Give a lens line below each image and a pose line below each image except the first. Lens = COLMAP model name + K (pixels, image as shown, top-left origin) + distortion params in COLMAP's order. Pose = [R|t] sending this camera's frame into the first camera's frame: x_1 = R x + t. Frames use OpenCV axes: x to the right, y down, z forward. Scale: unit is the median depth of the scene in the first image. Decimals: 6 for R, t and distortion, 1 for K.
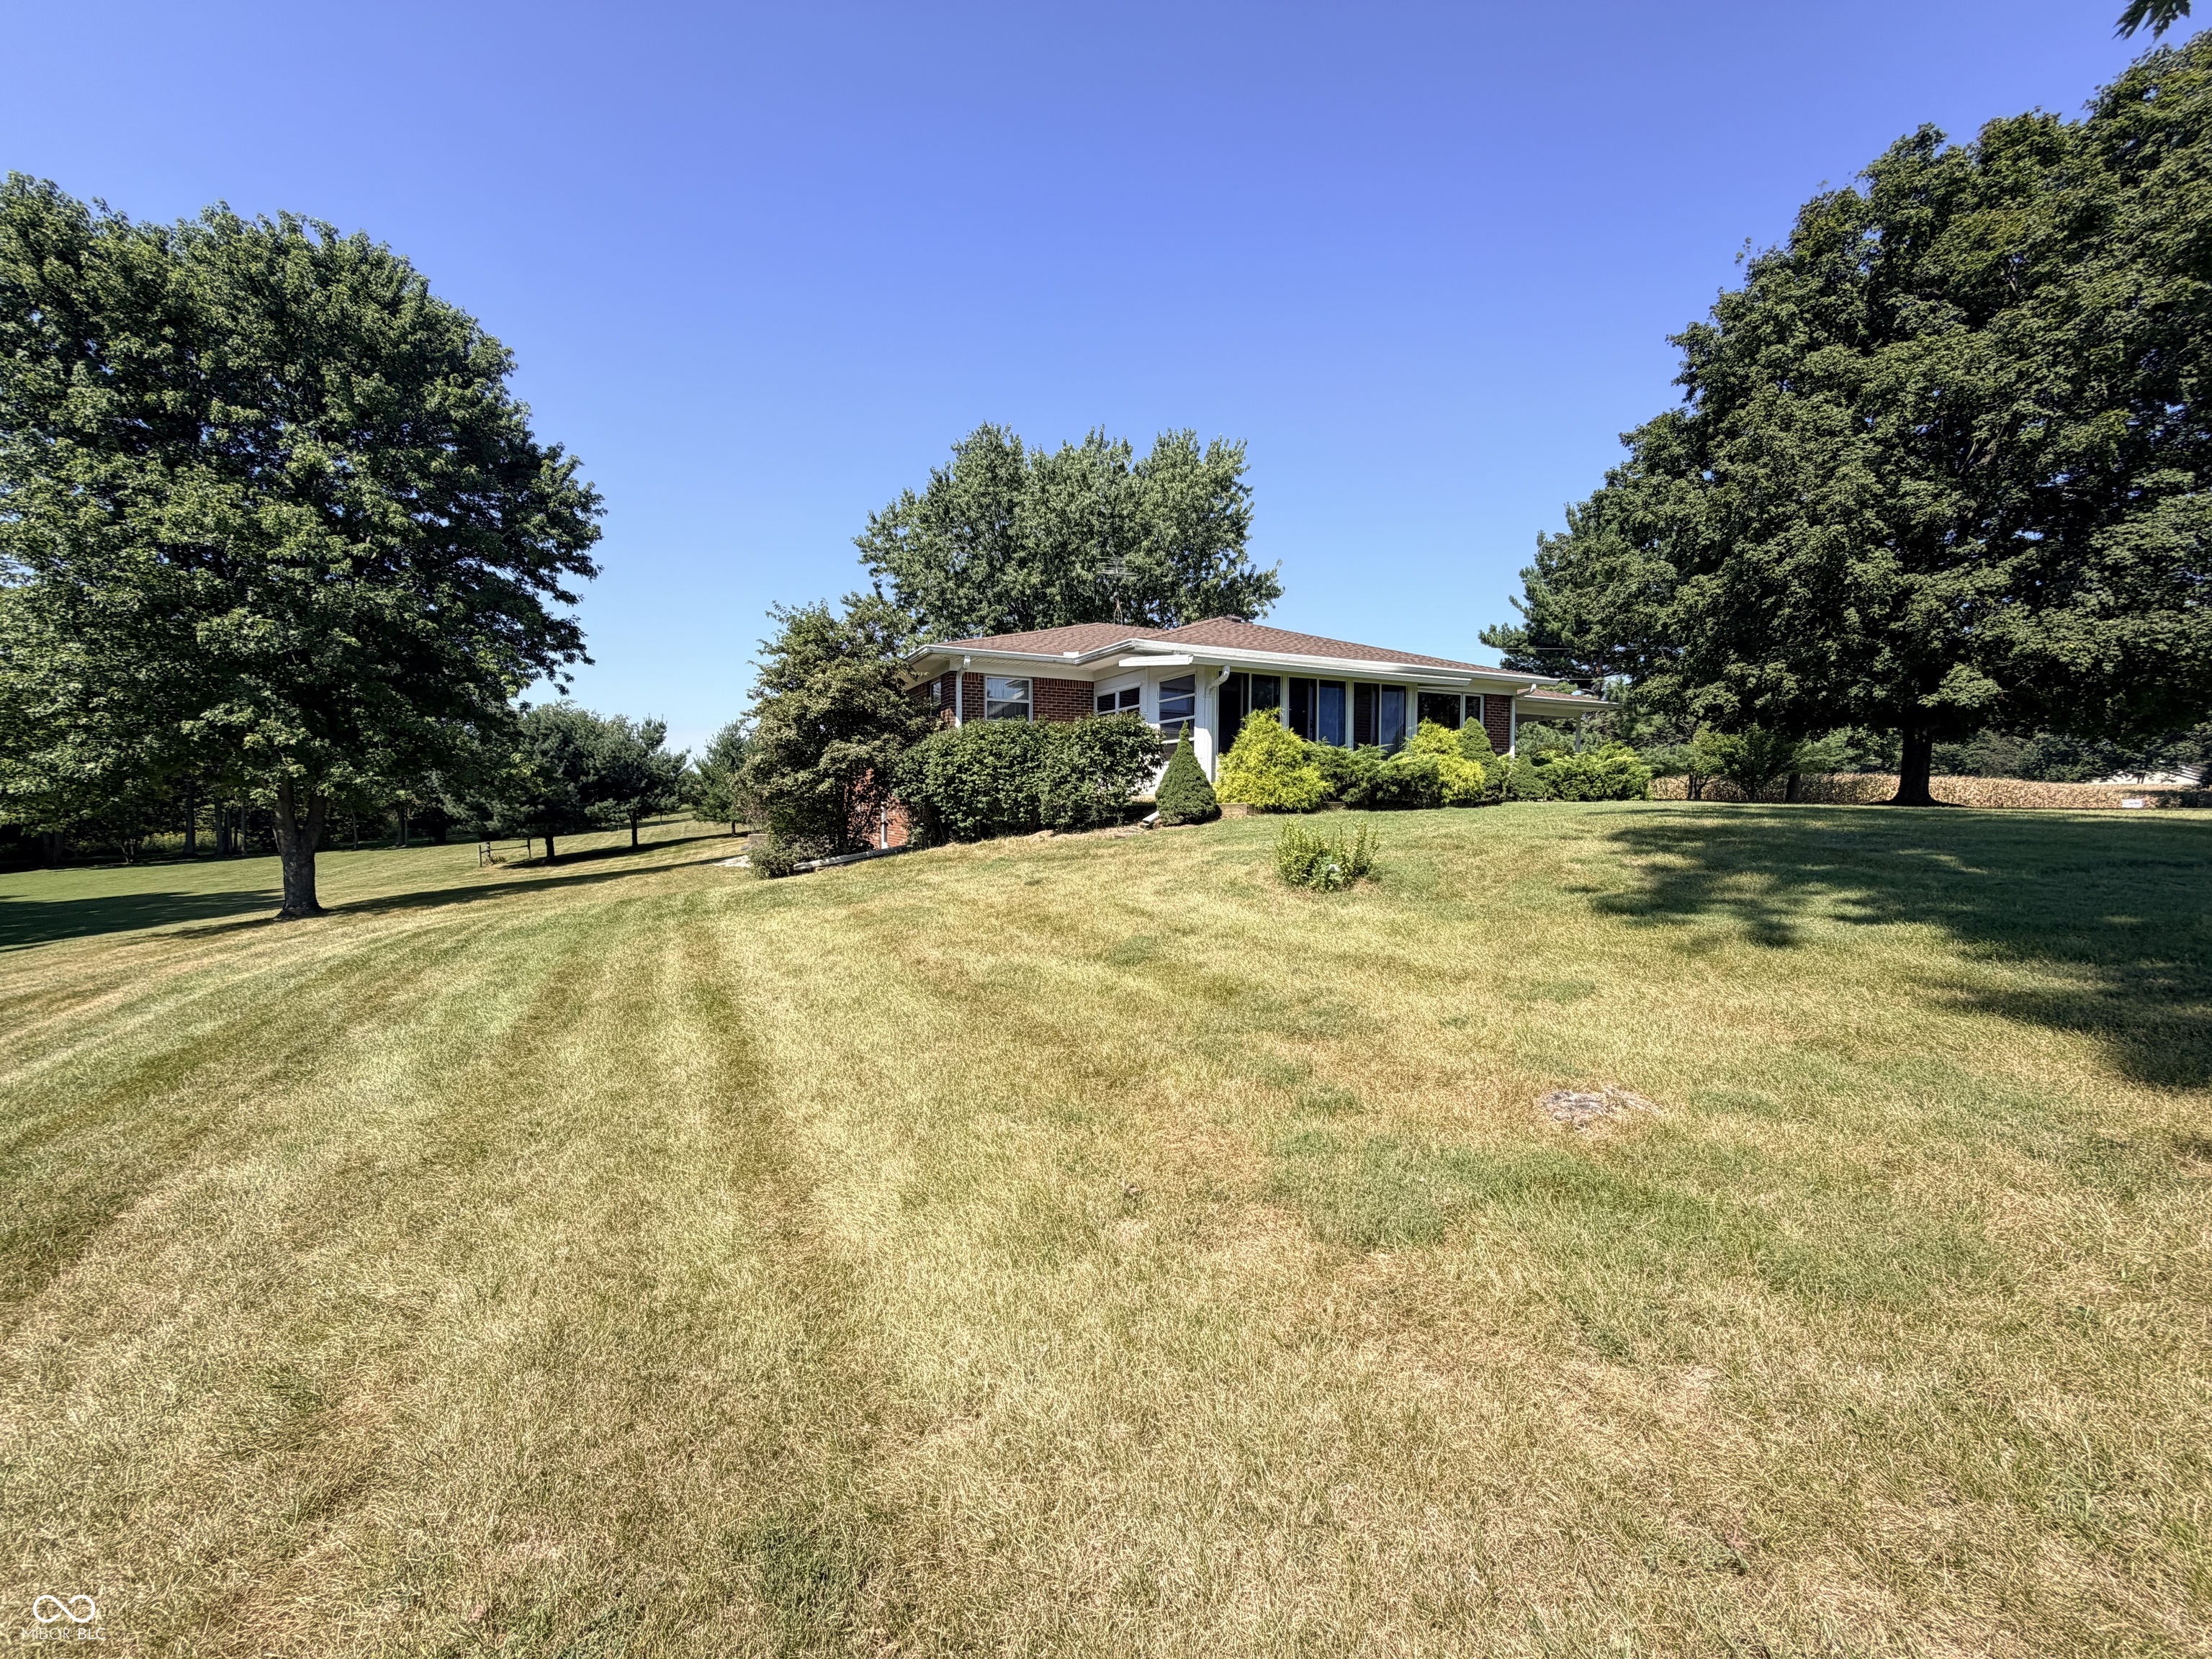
lens RADIAL K [[876.7, 0, 1106.0], [0, 876.7, 829.5], [0, 0, 1]] dist [0.001458, 0.000068]
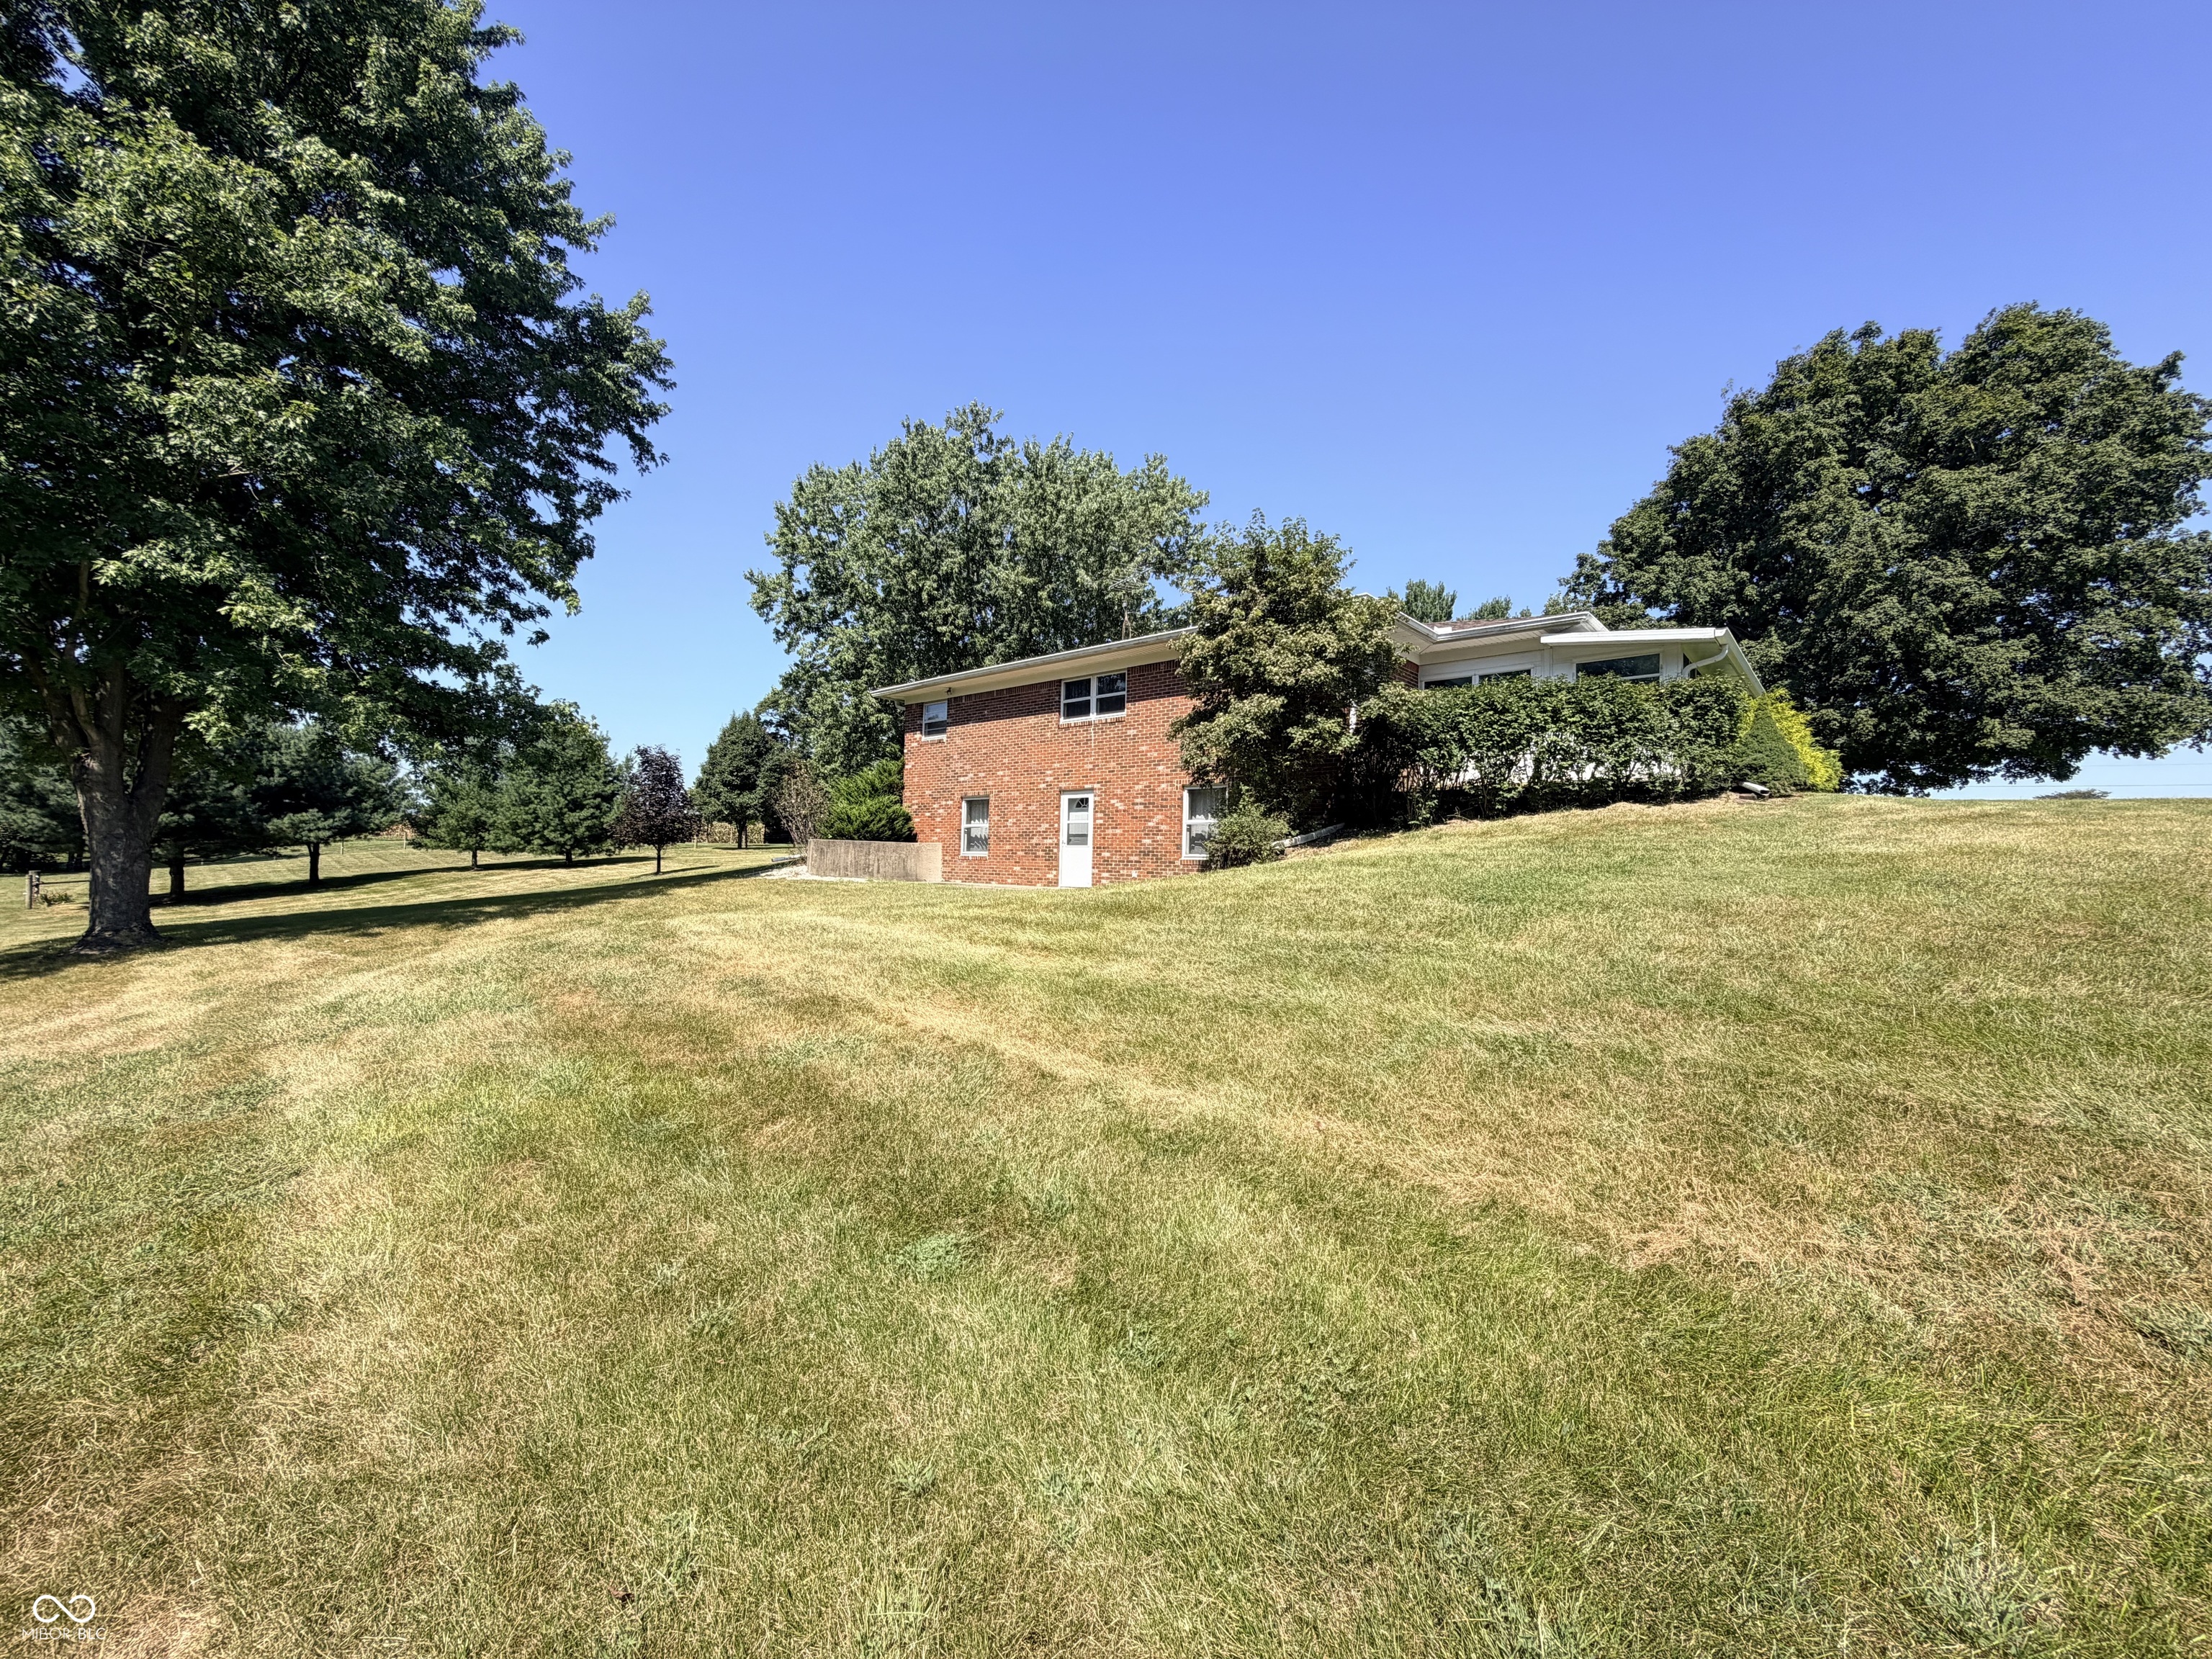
lens RADIAL K [[876.7, 0, 1106.0], [0, 876.7, 829.5], [0, 0, 1]] dist [0.001458, 0.000068]
pose [[0.925755, 0.033785, 0.376611, -0.235522], [-0.008636, 0.997630, -0.068268, 0.023288], [-0.378025, 0.059947, 0.923853, 0.103436]]
